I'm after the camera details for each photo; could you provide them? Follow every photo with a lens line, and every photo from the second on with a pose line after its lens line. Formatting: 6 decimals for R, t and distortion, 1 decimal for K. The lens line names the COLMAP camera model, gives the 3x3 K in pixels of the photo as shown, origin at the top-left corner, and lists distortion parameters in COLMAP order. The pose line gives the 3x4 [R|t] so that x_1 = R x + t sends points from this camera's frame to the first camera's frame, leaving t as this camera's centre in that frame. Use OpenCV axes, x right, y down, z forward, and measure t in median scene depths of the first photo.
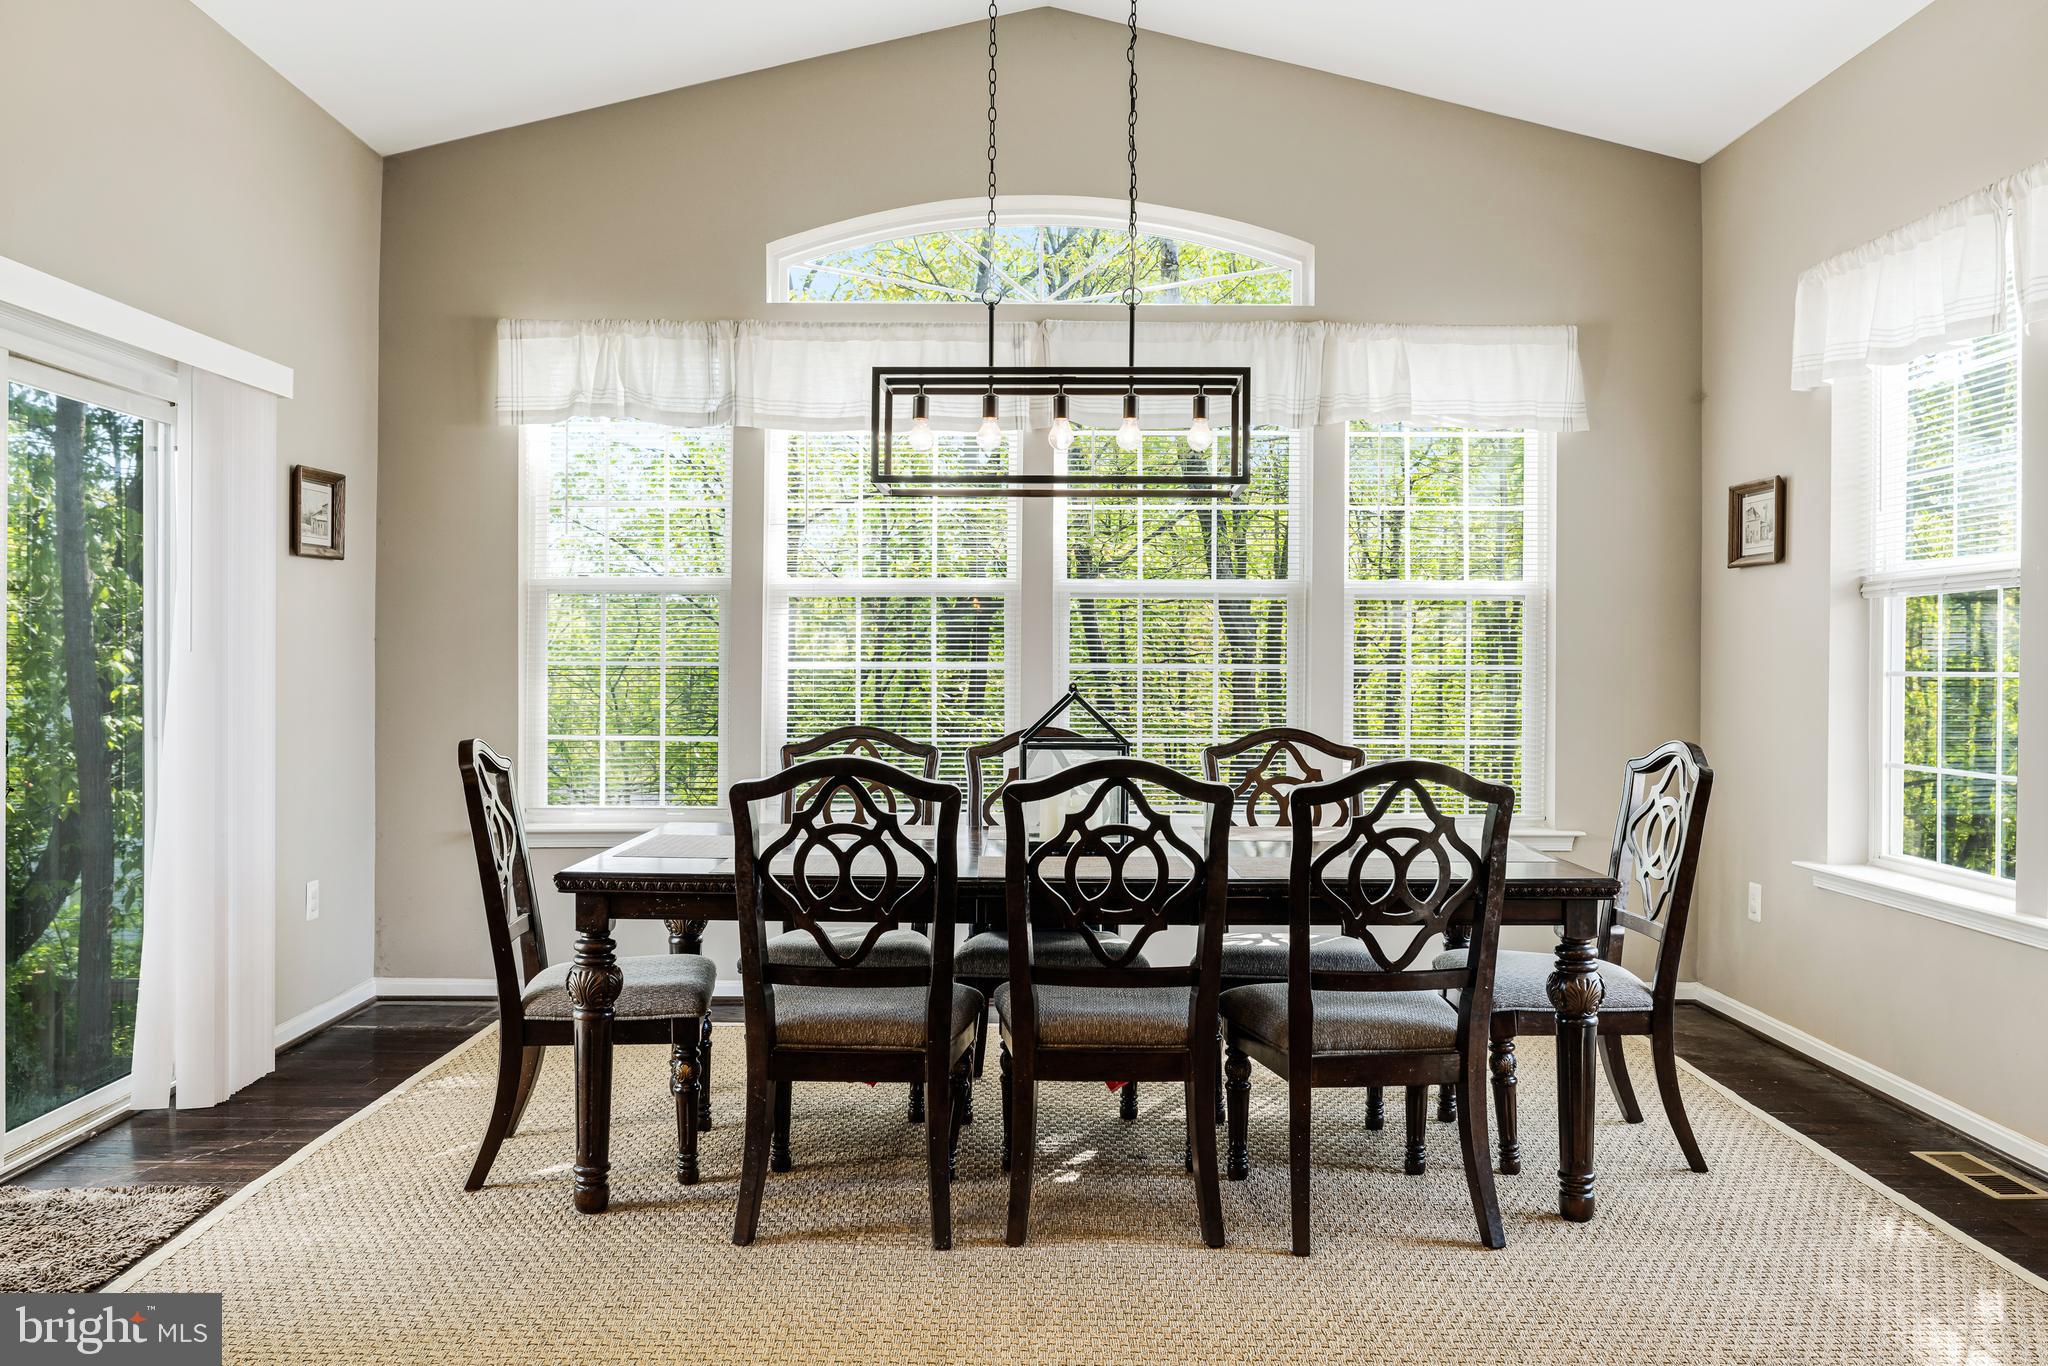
lens RADIAL K [[1639.8, 0, 1027.5], [0, 1639.8, 671.6], [0, 0, 1]] dist [0.002066, -0.025813]
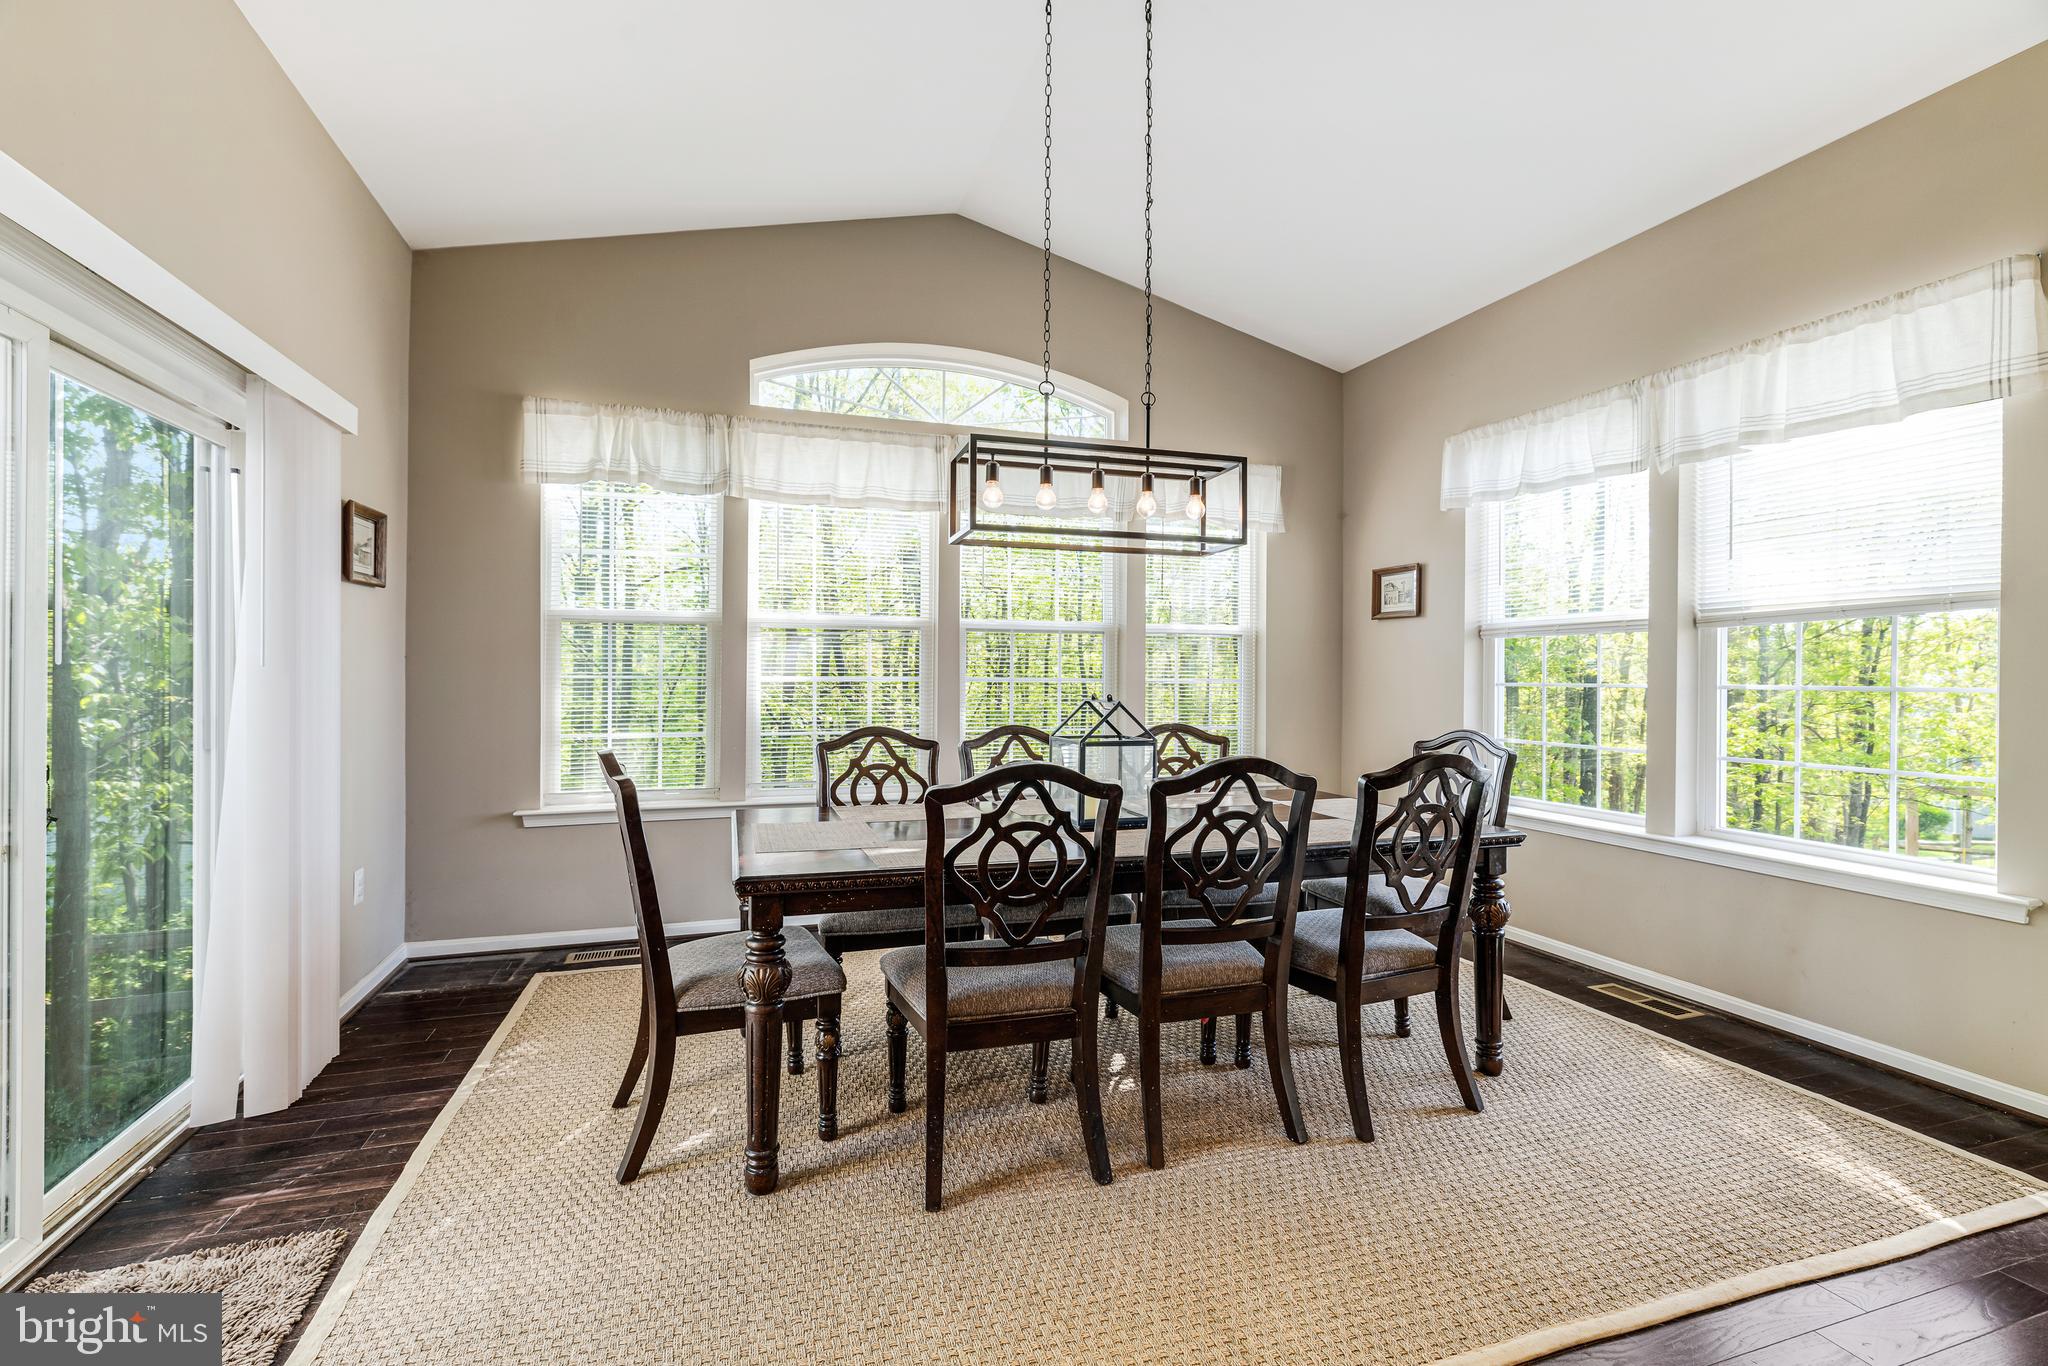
lens RADIAL K [[908.4, 0, 1025.4], [0, 908.4, 679.4], [0, 0, 1]] dist [0.000077, -0.000033]
pose [[0.949569, -0.000283, 0.313557, -0.238361], [0.000702, 0.999999, -0.001221, -0.003113], [-0.313556, 0.001380, 0.949569, 0.314760]]
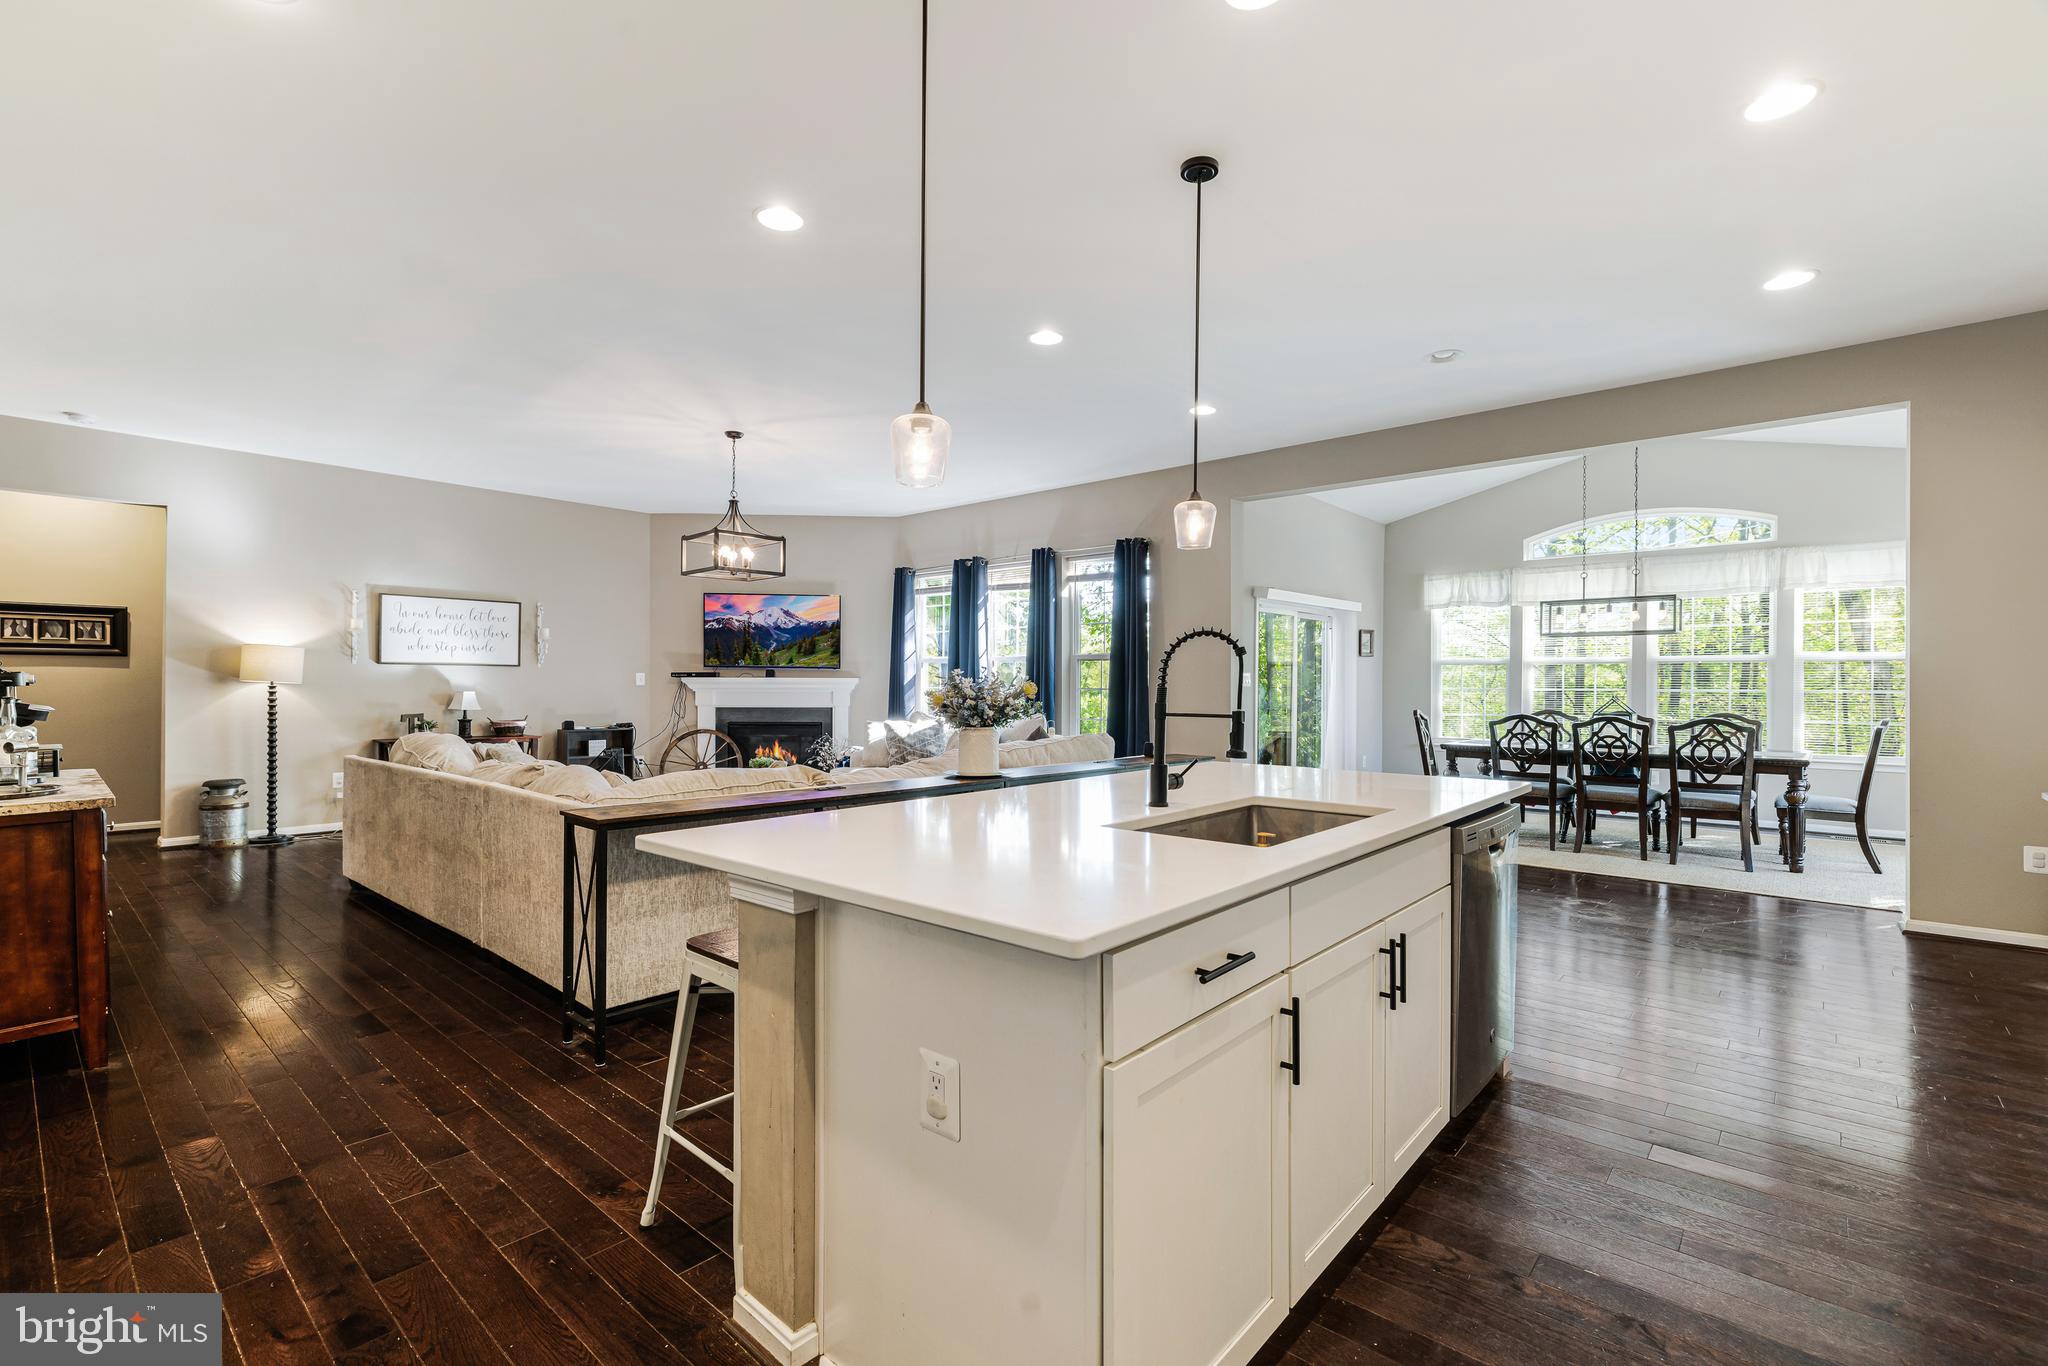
lens RADIAL K [[908.4, 0, 1018.6], [0, 908.4, 685.1], [0, 0, 1]] dist [0.000077, -0.000033]
pose [[0.744620, -0.001570, -0.667487, 0.313648], [-0.003148, 0.999978, -0.005864, 0.000333], [0.667481, 0.006468, 0.744599, -0.981295]]
